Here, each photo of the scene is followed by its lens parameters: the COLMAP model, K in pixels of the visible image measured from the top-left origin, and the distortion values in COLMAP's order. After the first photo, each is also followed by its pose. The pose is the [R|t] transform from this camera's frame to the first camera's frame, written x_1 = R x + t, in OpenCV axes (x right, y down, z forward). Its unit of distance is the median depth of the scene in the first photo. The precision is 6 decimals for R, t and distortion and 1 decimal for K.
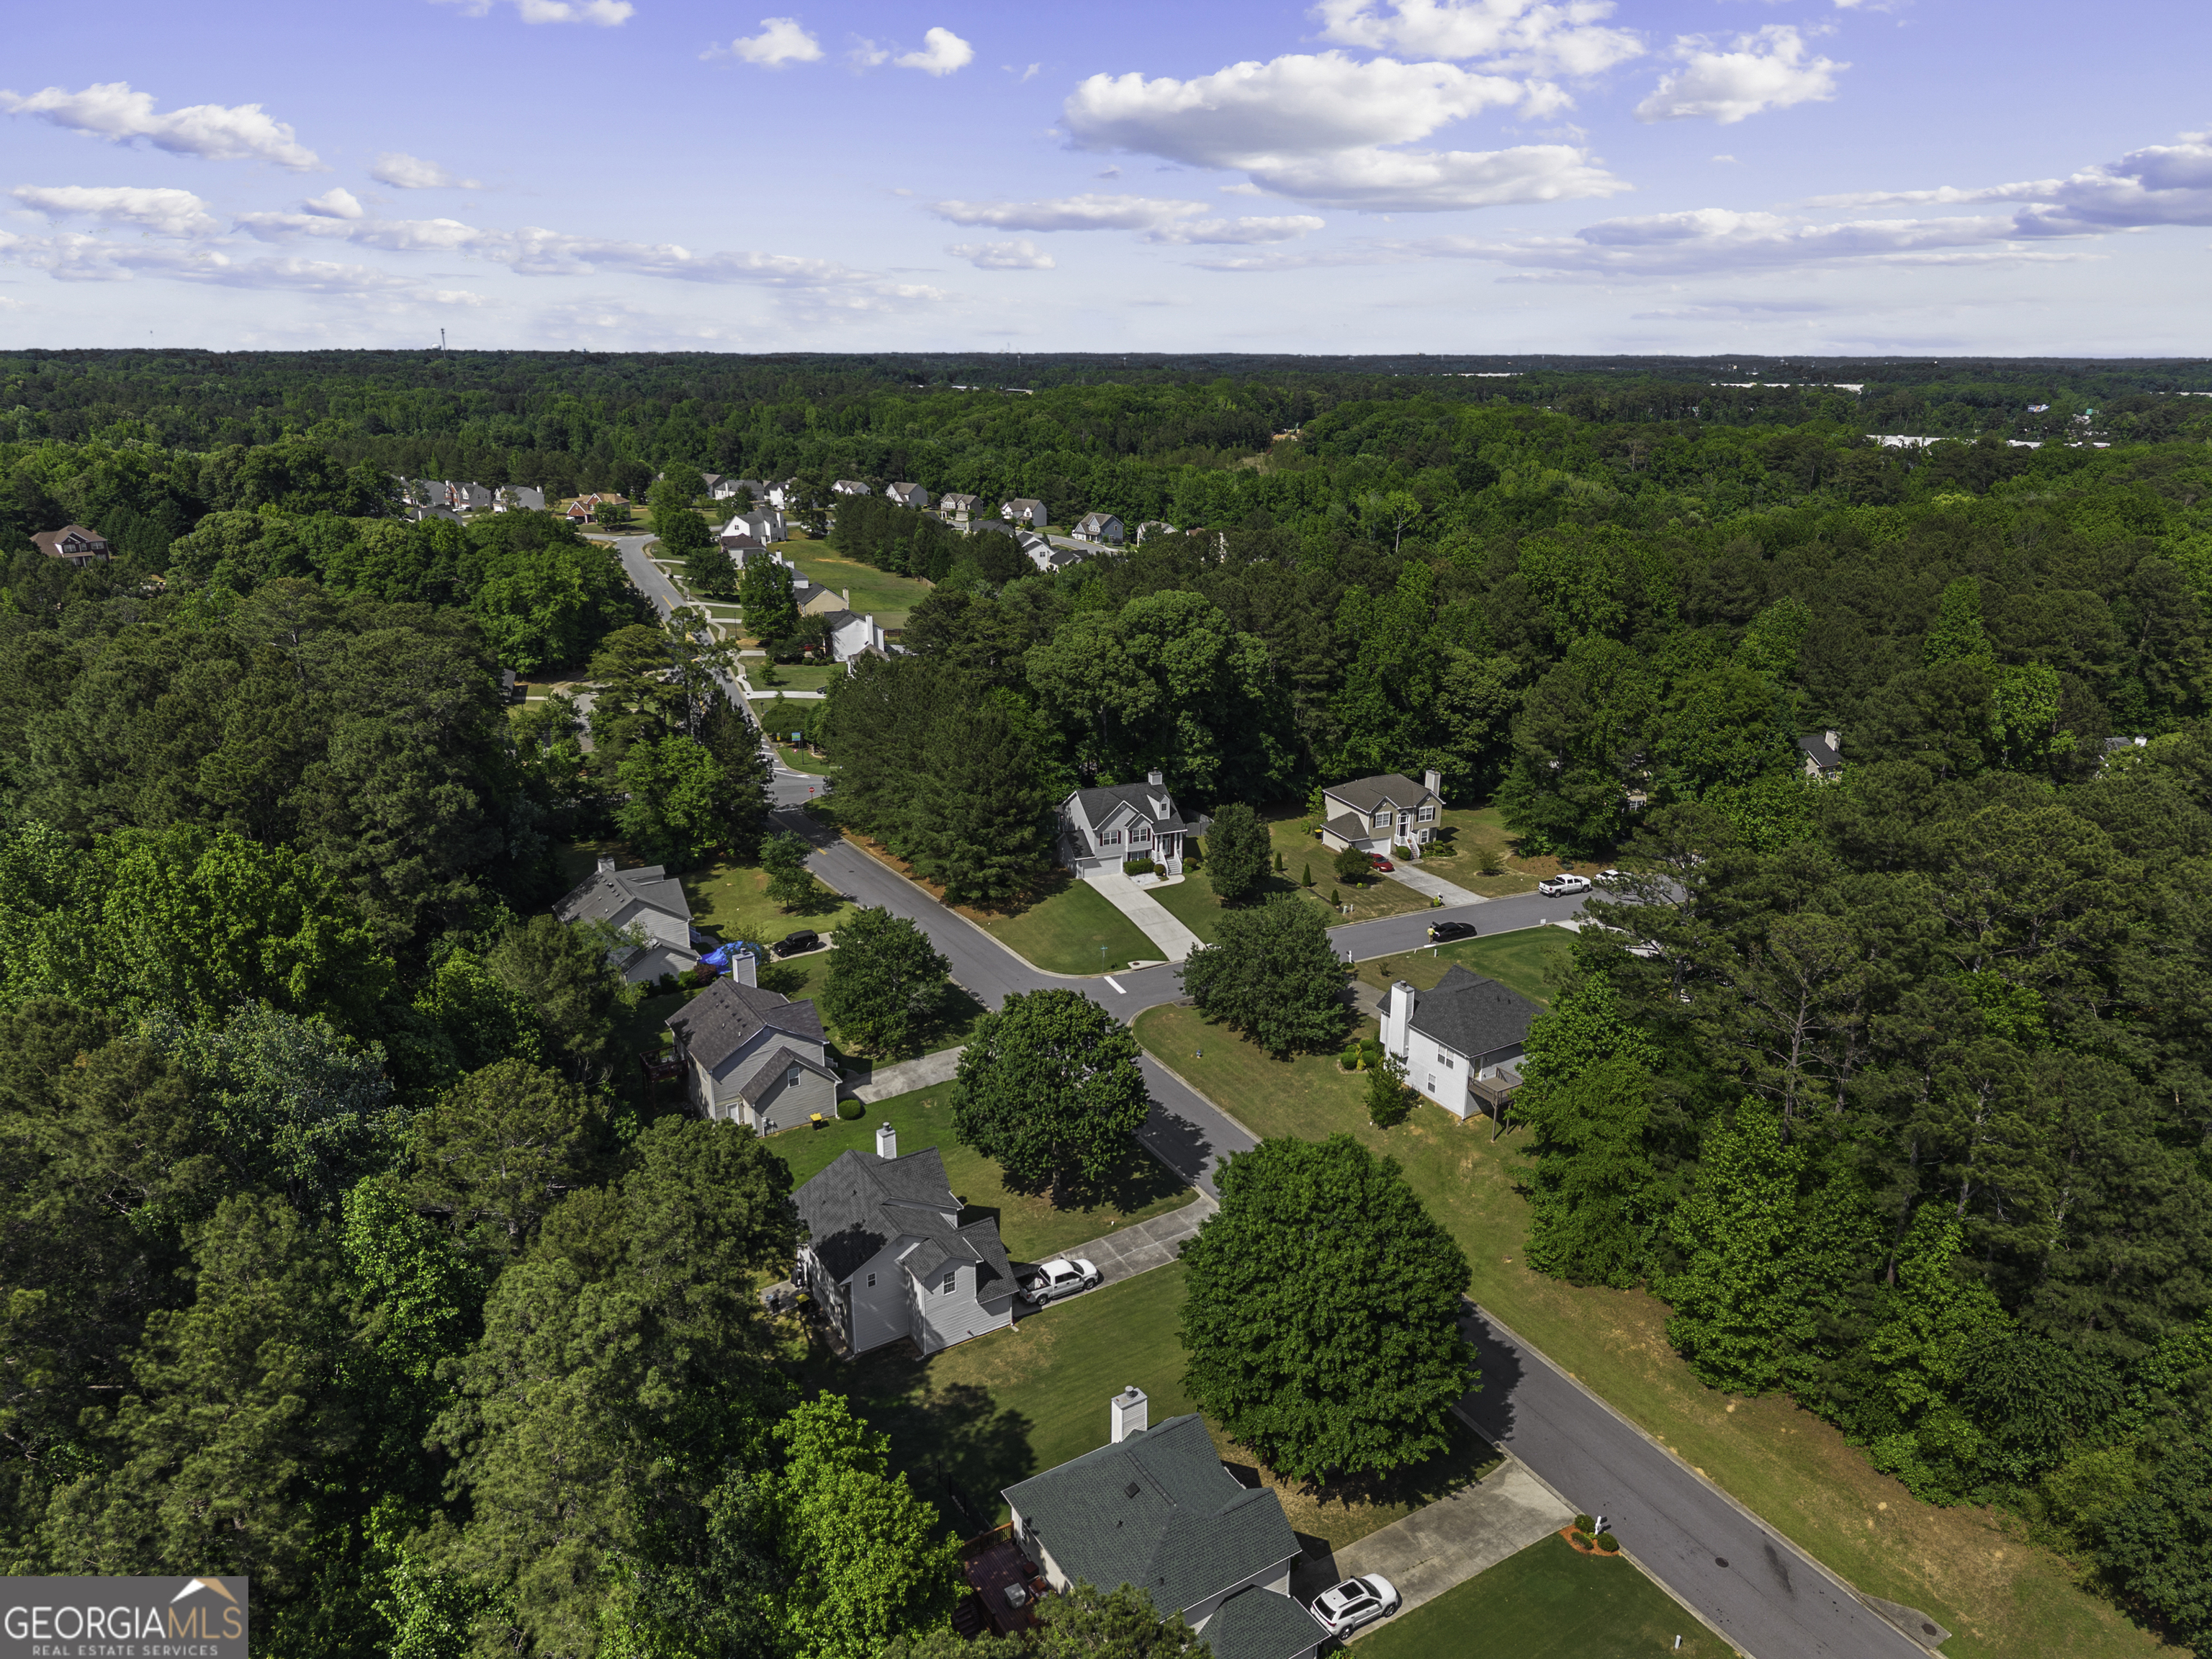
lens RADIAL K [[1476.6, 0, 1106.0], [0, 1476.6, 829.5], [0, 0, 1]] dist [0.019694, -0.027236]
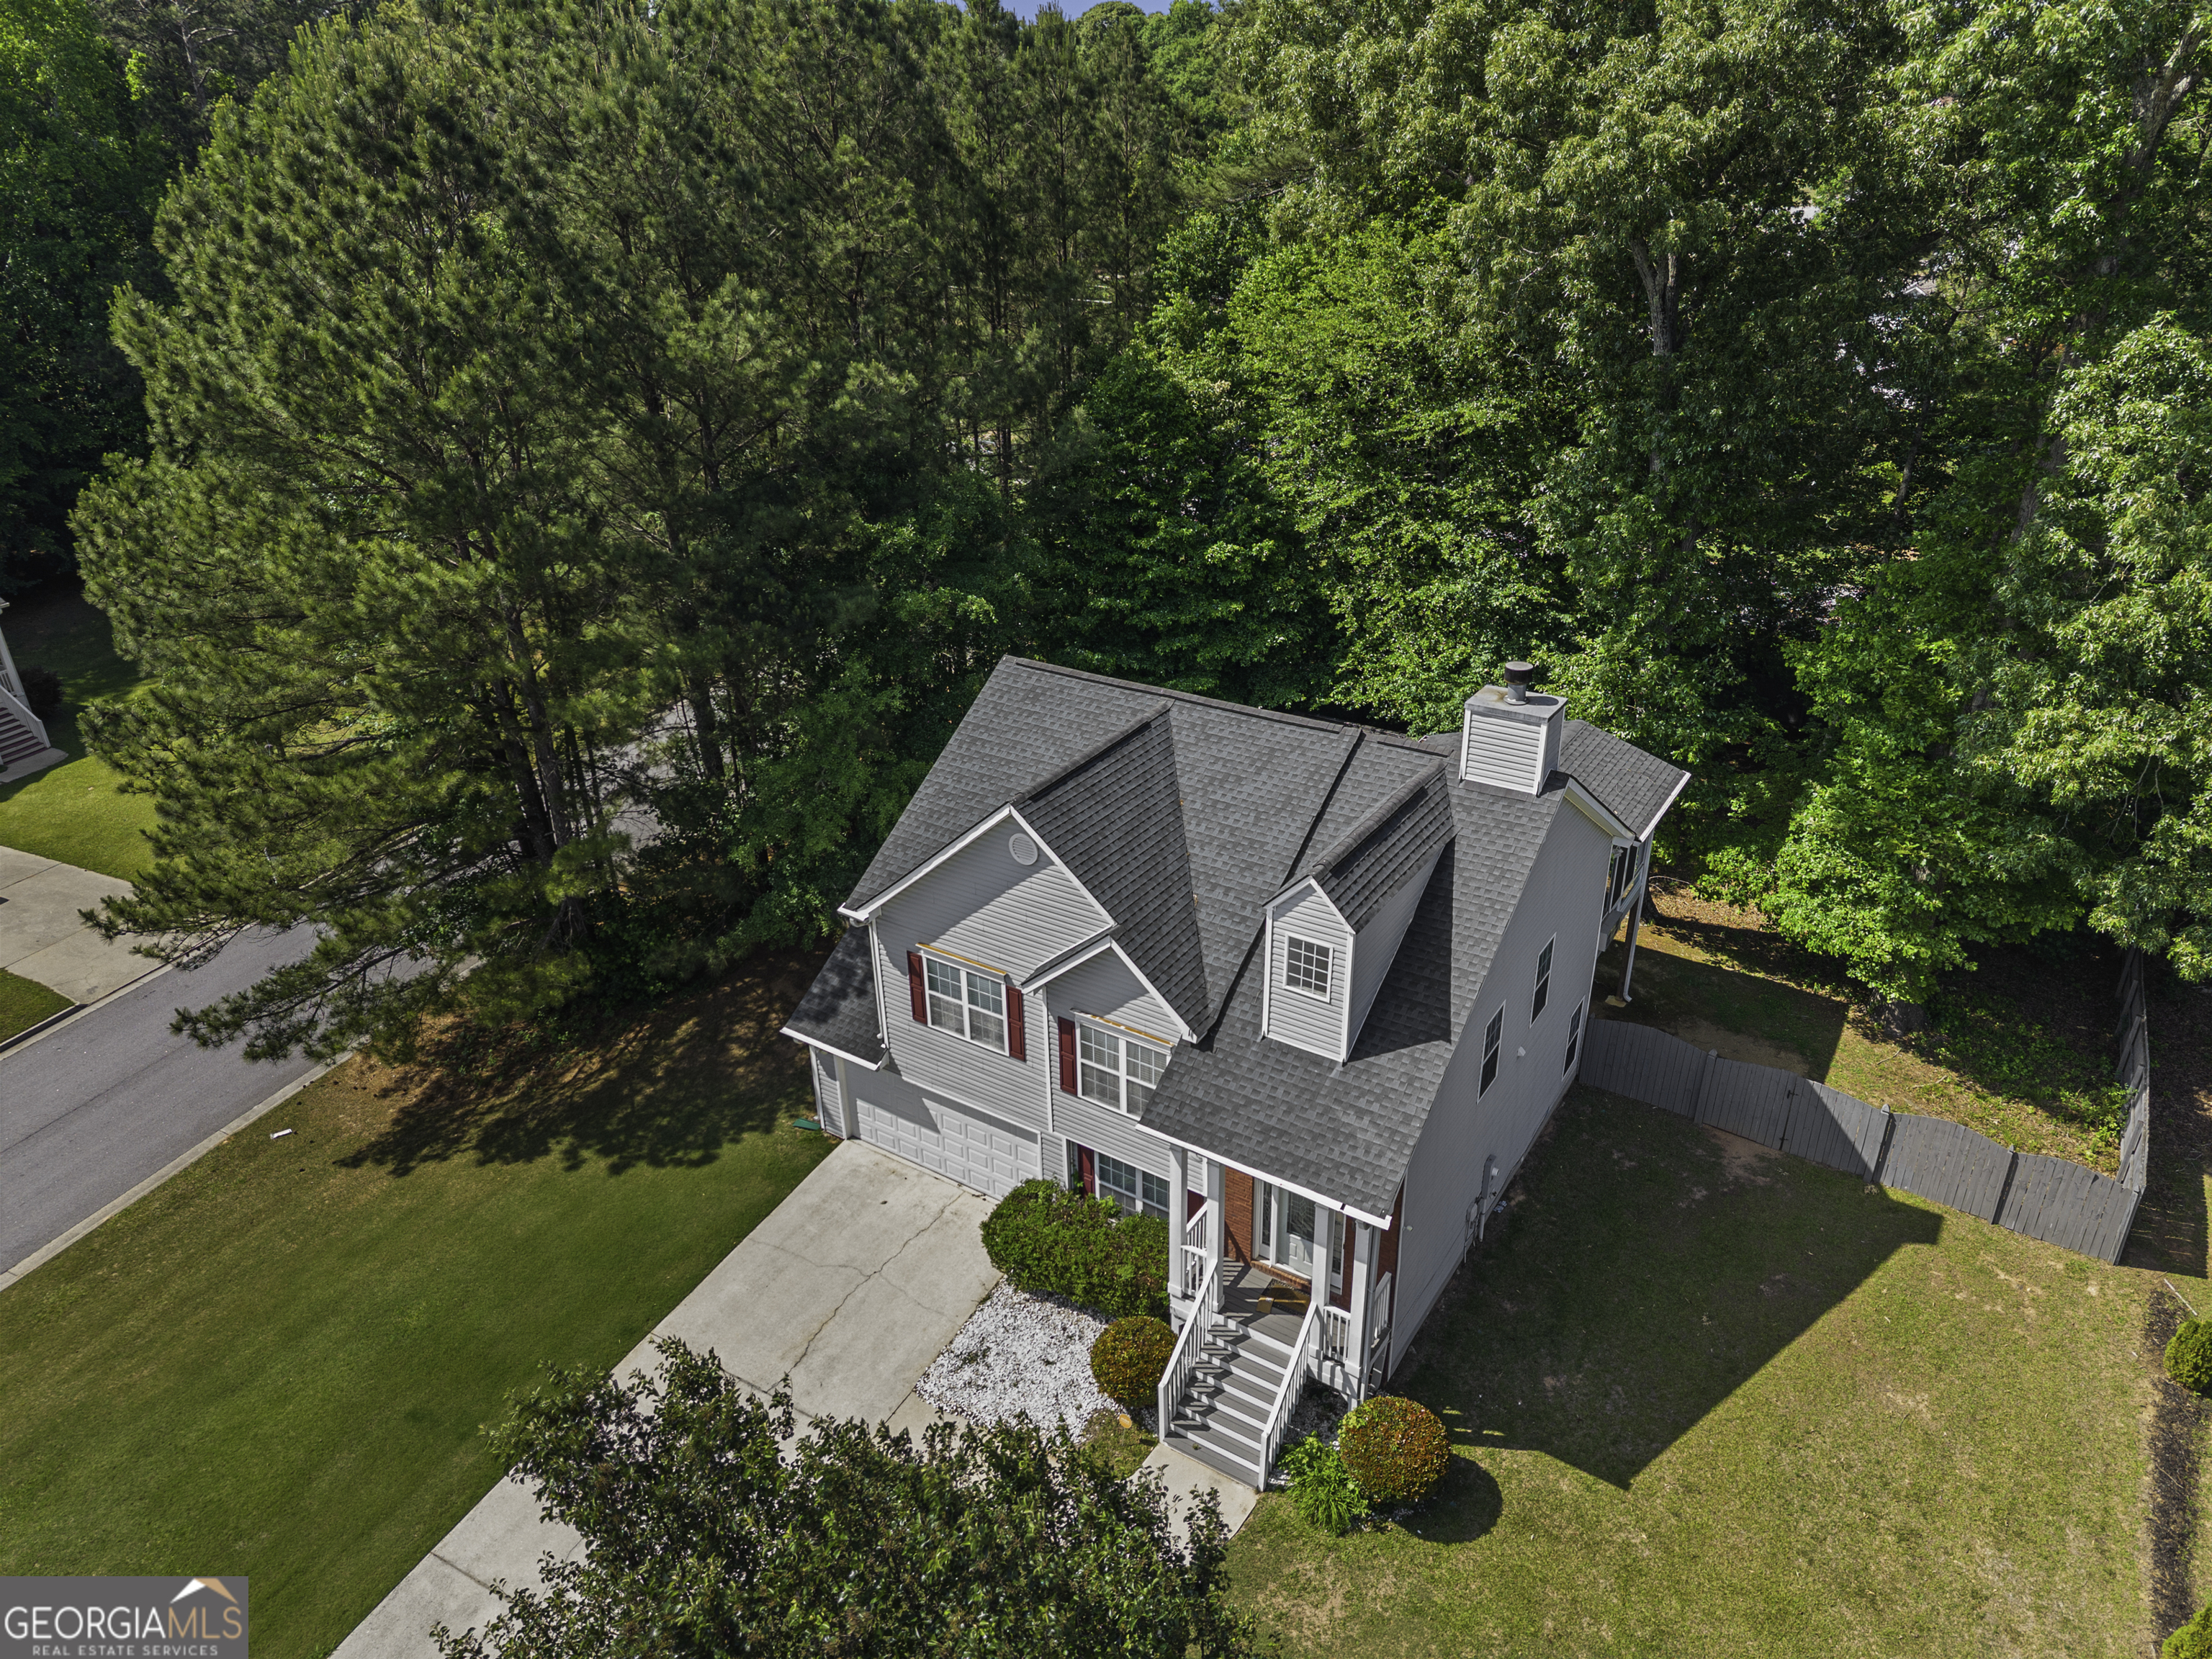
lens RADIAL K [[1476.6, 0, 1106.0], [0, 1476.6, 829.5], [0, 0, 1]] dist [0.019694, -0.027236]
pose [[0.574361, 0.355874, -0.737200, 0.116739], [-0.237075, 0.934279, 0.266304, -0.054906], [0.783521, 0.021817, 0.620982, 0.888866]]
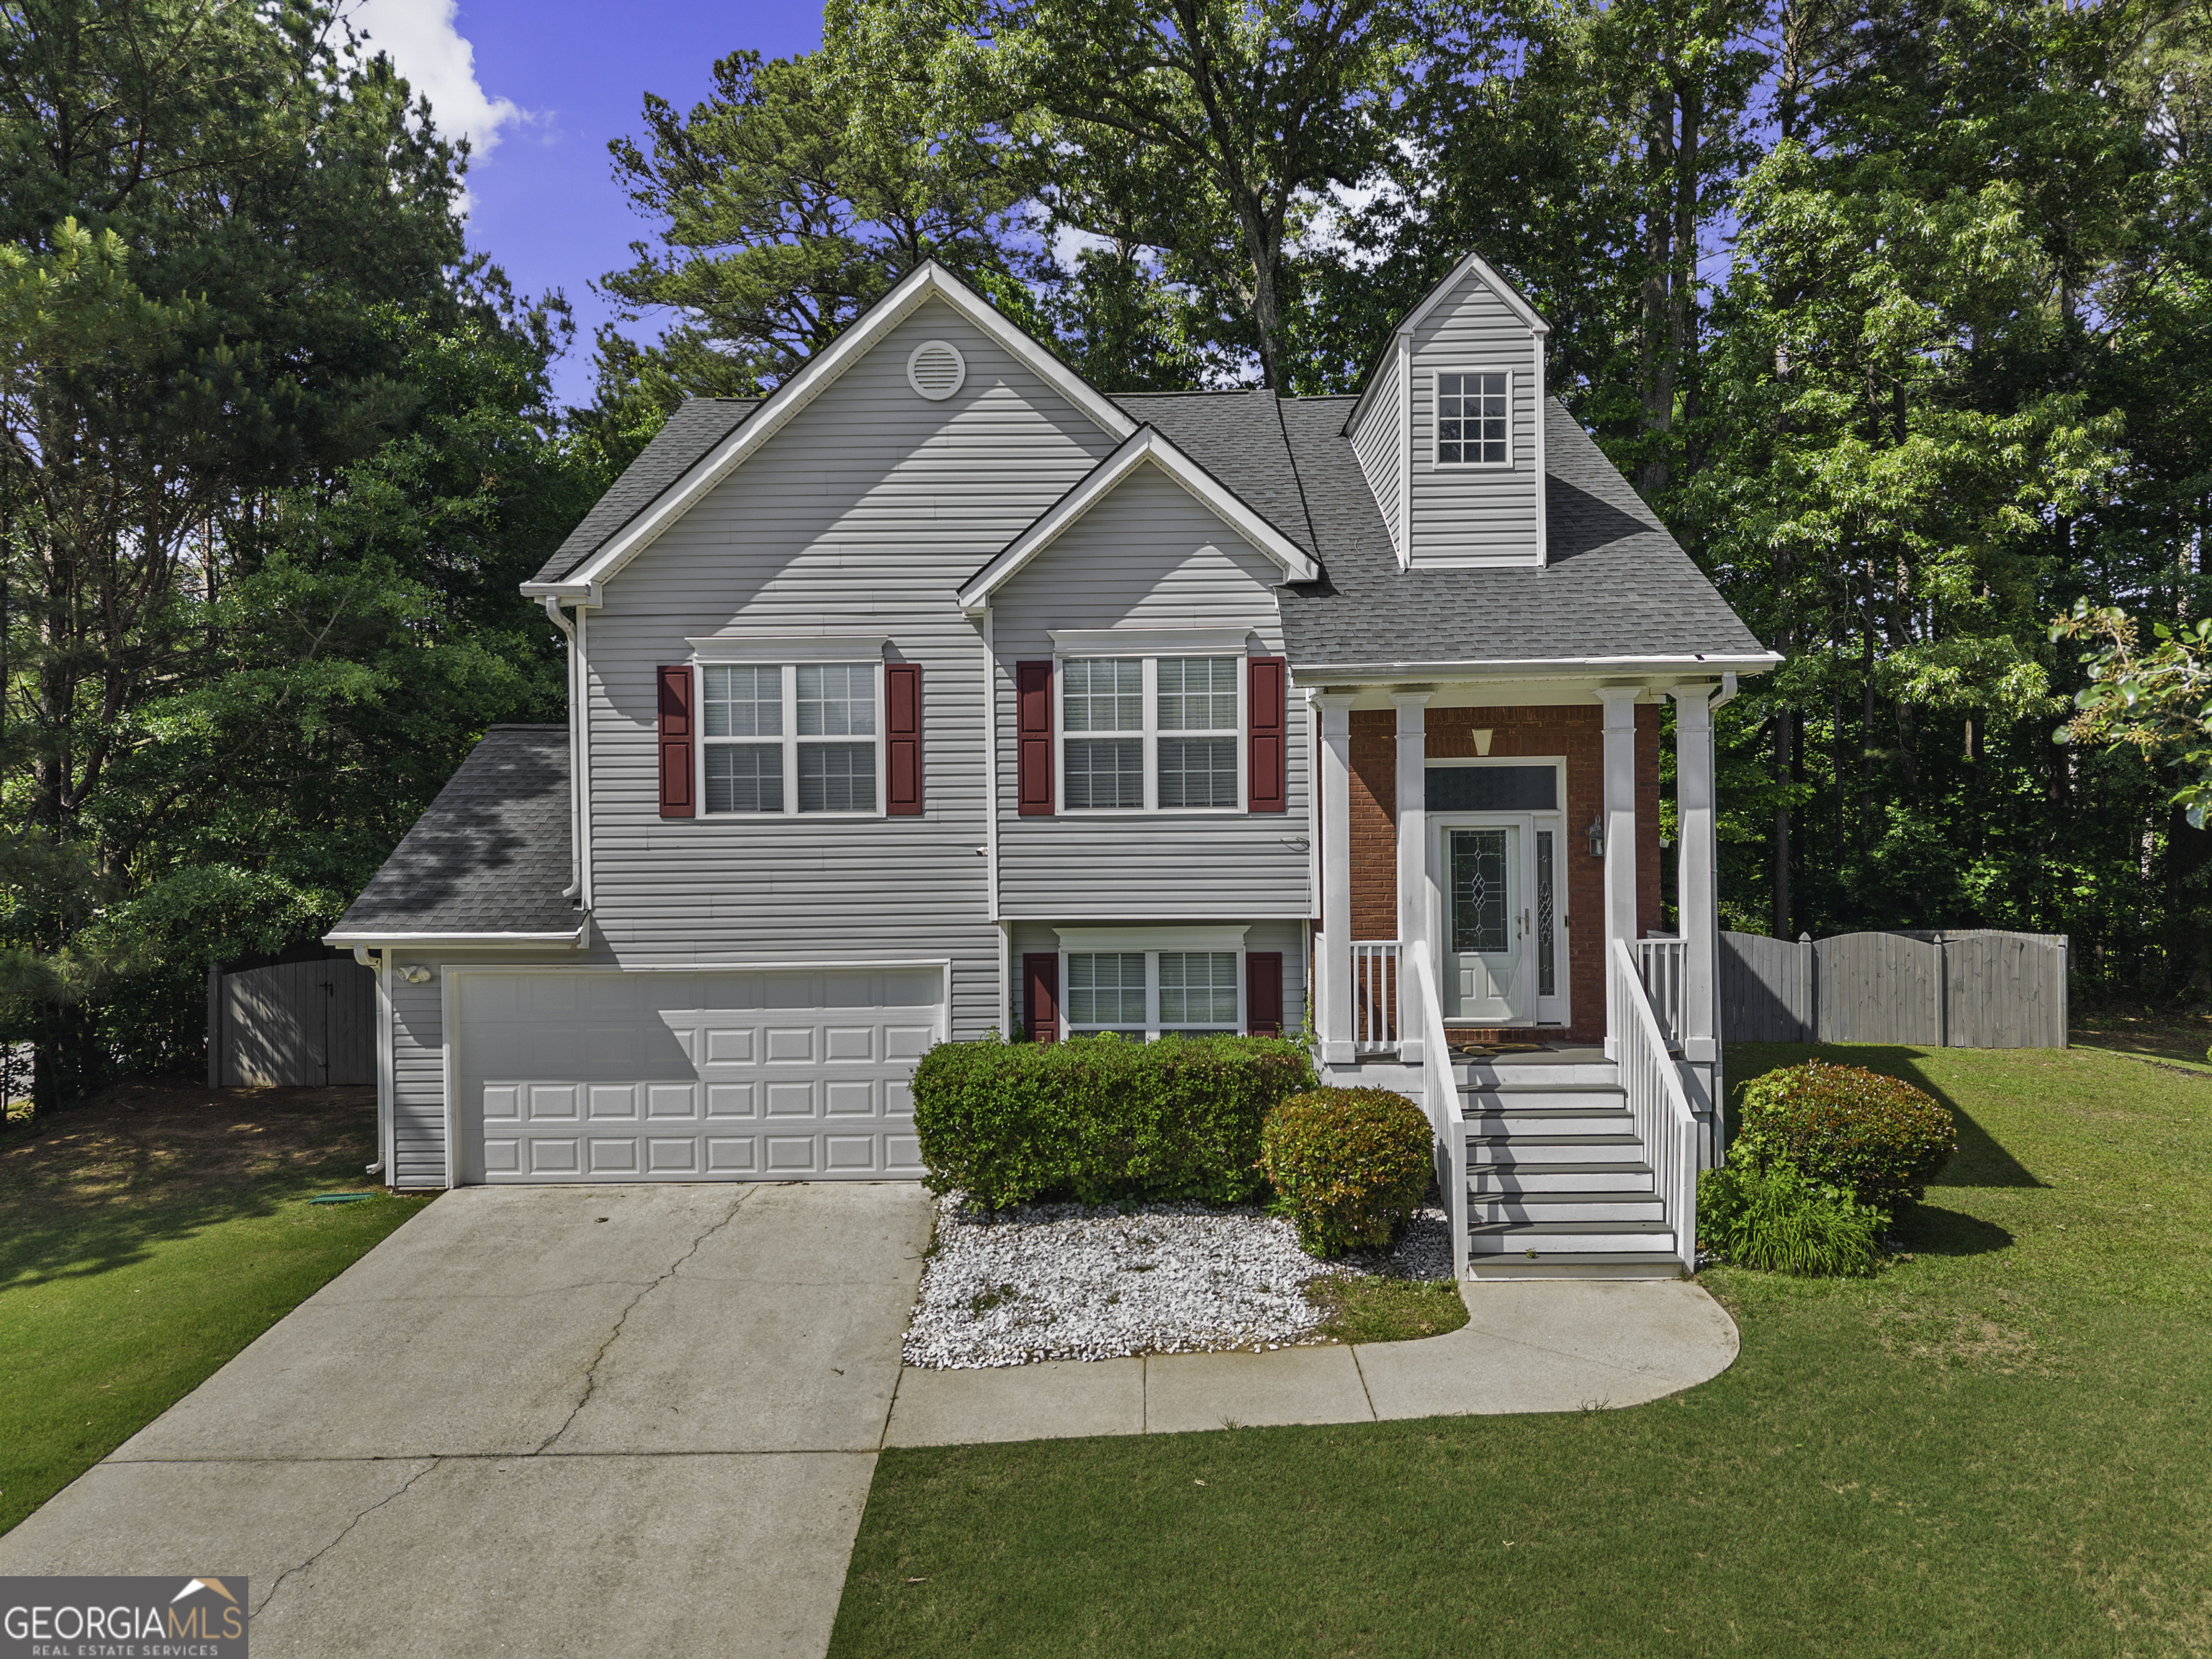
lens RADIAL K [[1468.0, 0, 1136.7], [0, 1468.0, 868.2], [0, 0, 1]] dist [0.000422, -0.000510]
pose [[0.926795, -0.005134, -0.375531, 0.052049], [-0.106852, 0.954979, -0.276764, 0.033438], [0.360046, 0.296630, 0.884521, 0.908365]]
